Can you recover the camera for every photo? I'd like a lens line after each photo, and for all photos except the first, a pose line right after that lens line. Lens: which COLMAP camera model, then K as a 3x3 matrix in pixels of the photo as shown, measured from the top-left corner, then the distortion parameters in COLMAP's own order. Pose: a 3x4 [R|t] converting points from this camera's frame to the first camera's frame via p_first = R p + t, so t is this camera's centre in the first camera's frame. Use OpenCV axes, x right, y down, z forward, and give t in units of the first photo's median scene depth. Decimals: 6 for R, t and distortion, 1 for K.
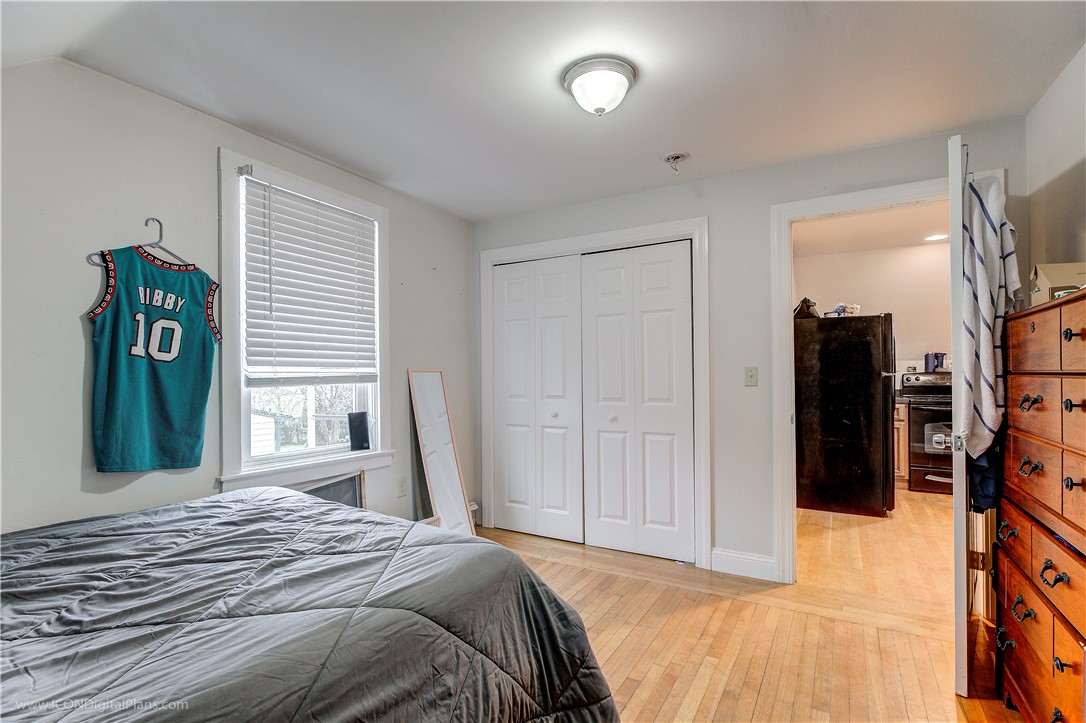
lens RADIAL K [[504.0, 0, 544.0], [0, 504.0, 373.0], [0, 0, 1]] dist [-0.003343, -0.000751]
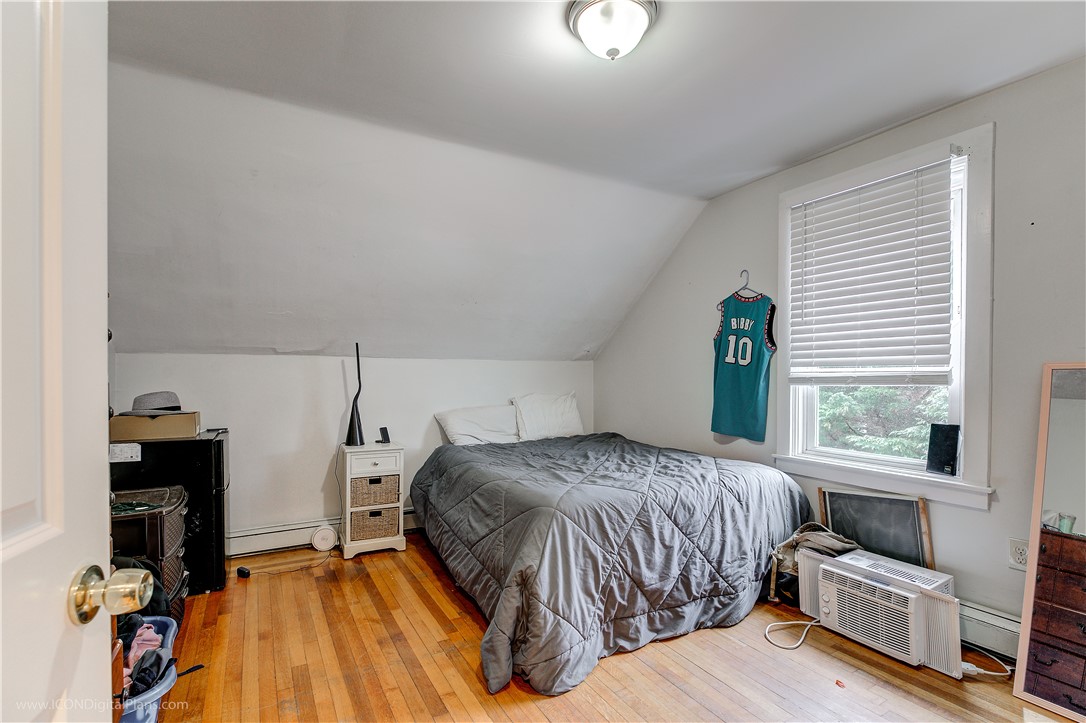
lens RADIAL K [[504.0, 0, 542.6], [0, 504.0, 370.3], [0, 0, 1]] dist [-0.003343, -0.000751]
pose [[-0.499097, 0.004514, -0.866535, 0.819732], [0.015081, 0.999880, -0.003478, -0.012289], [0.866415, -0.014804, -0.499105, 1.206362]]
